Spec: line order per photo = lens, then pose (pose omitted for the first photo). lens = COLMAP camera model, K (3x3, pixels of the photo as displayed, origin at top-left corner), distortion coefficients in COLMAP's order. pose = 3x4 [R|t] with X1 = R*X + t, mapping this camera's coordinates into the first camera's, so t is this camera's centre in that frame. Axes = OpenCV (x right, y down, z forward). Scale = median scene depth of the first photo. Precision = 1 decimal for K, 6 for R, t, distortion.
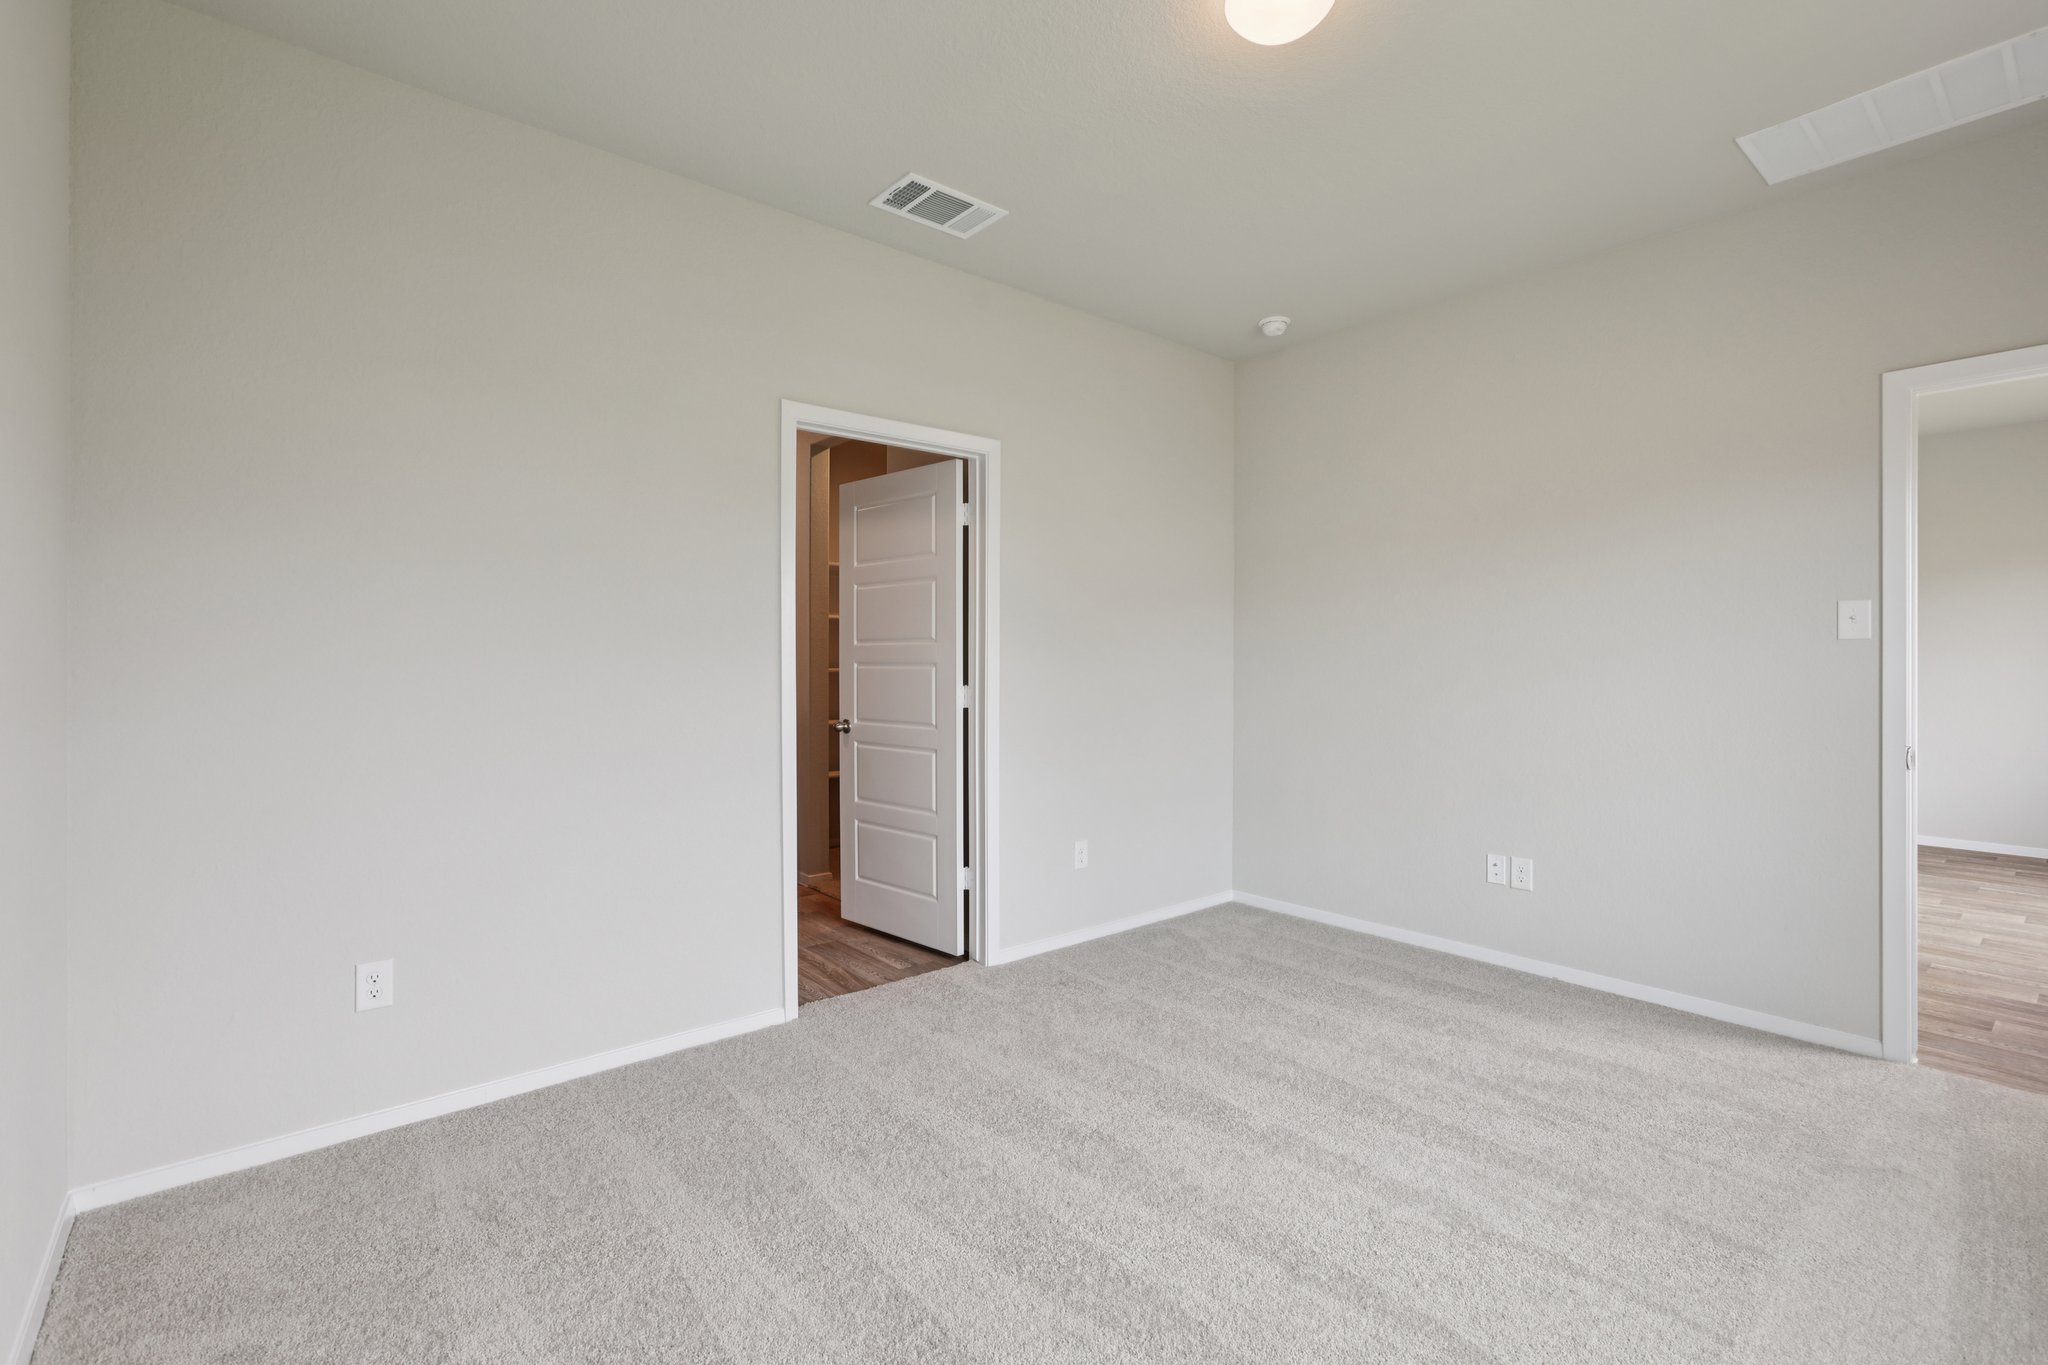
lens RADIAL K [[925.0, 0, 1025.4], [0, 925.0, 673.2], [0, 0, 1]] dist [0.000892, 0.000649]
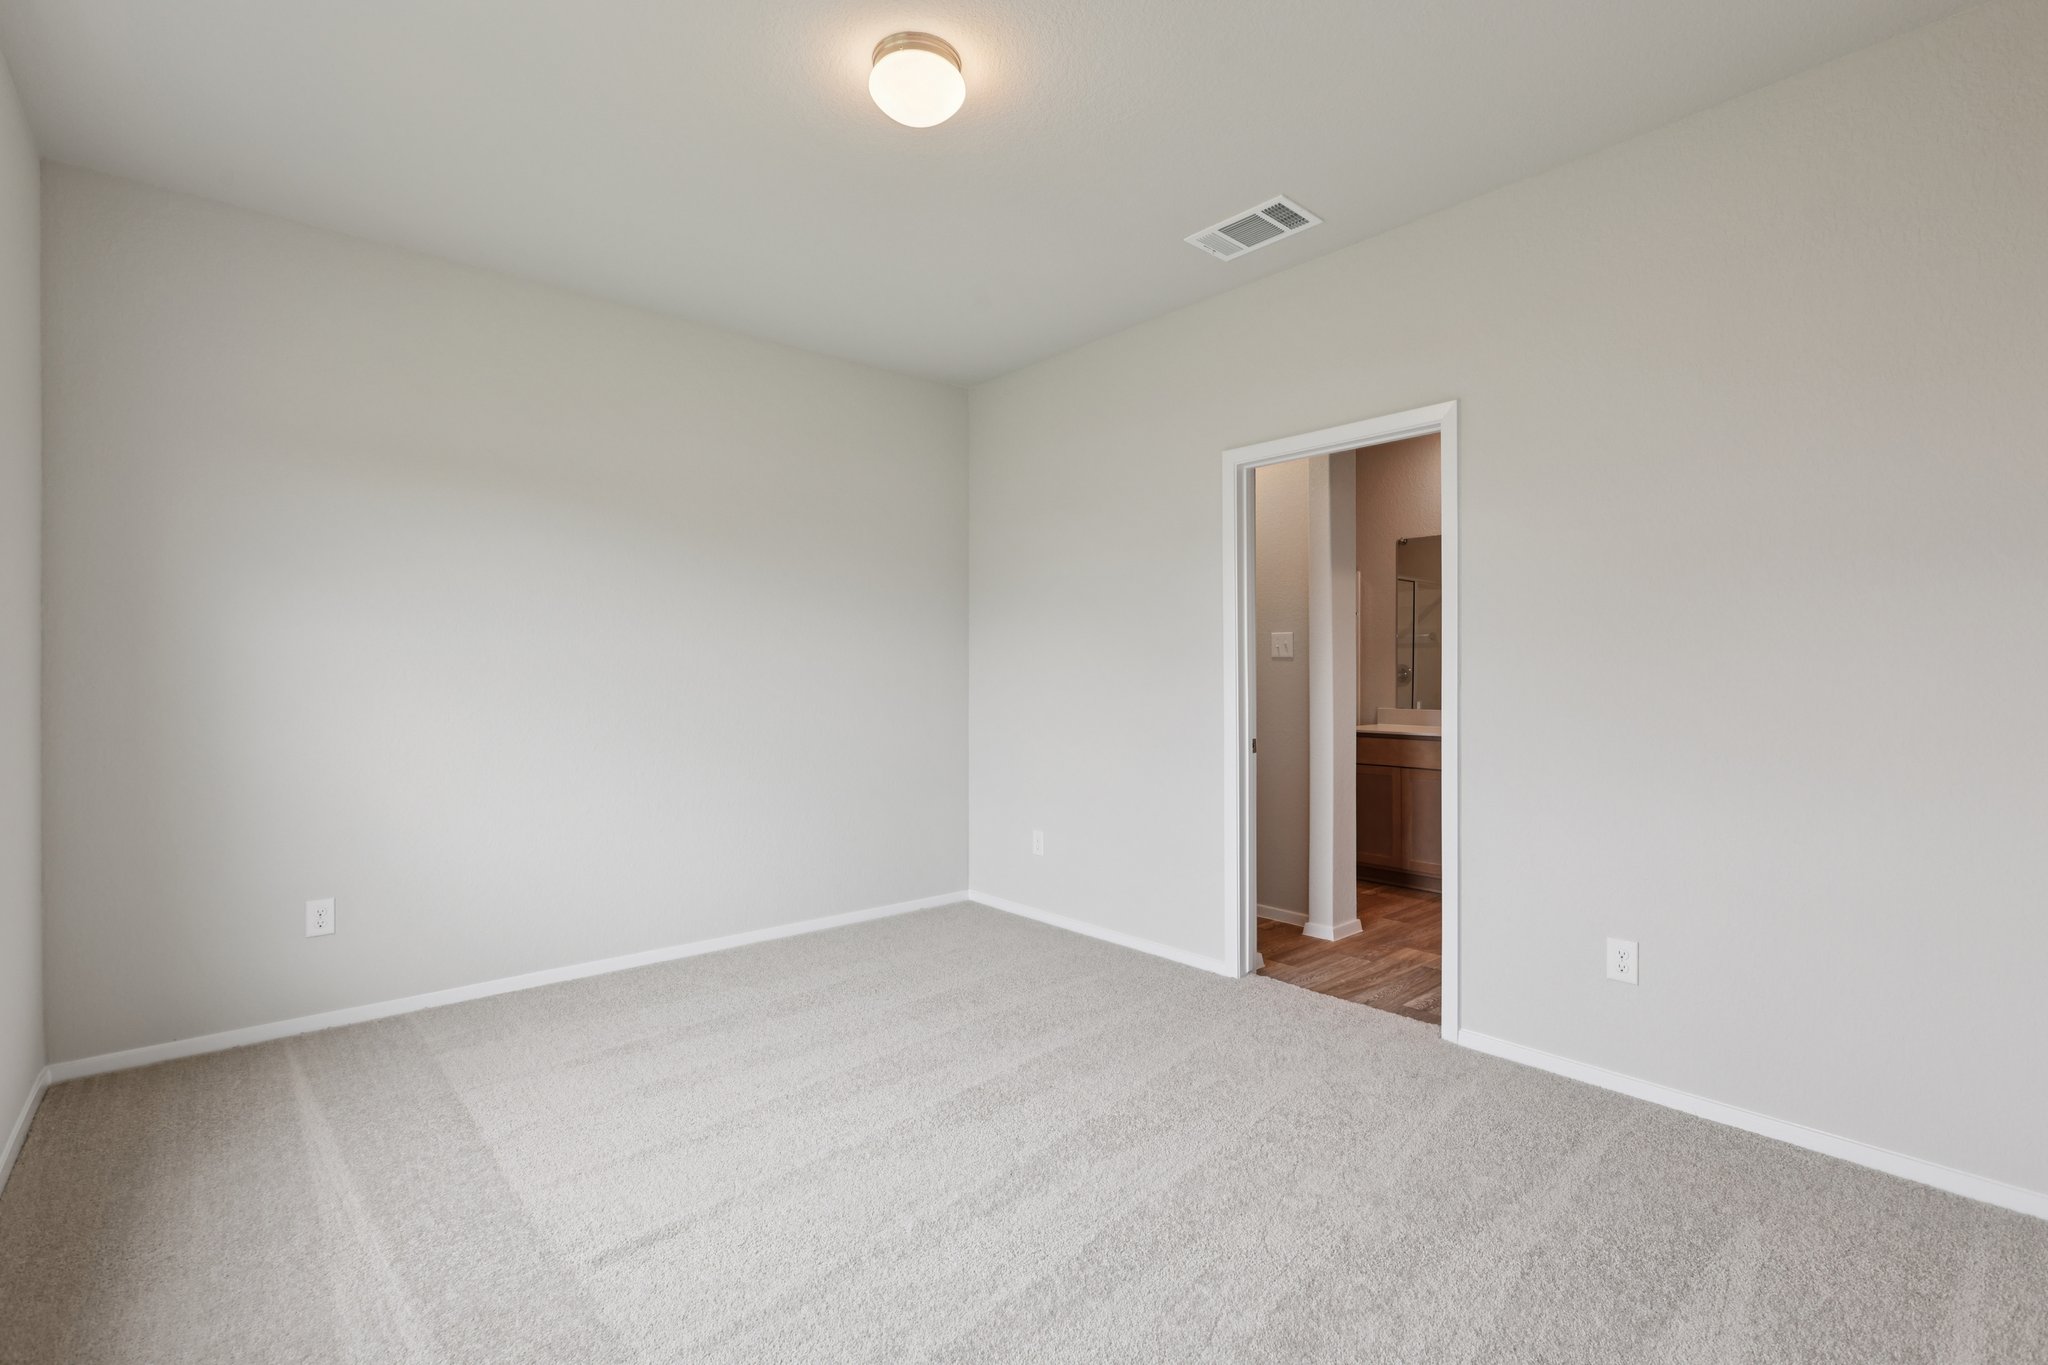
lens RADIAL K [[925.0, 0, 1025.4], [0, 925.0, 673.2], [0, 0, 1]] dist [0.000892, 0.000649]
pose [[0.025800, 0.003860, -0.999660, 0.805318], [0.001273, 0.999992, 0.003894, -0.015437], [0.999666, -0.001373, 0.025795, 0.623706]]
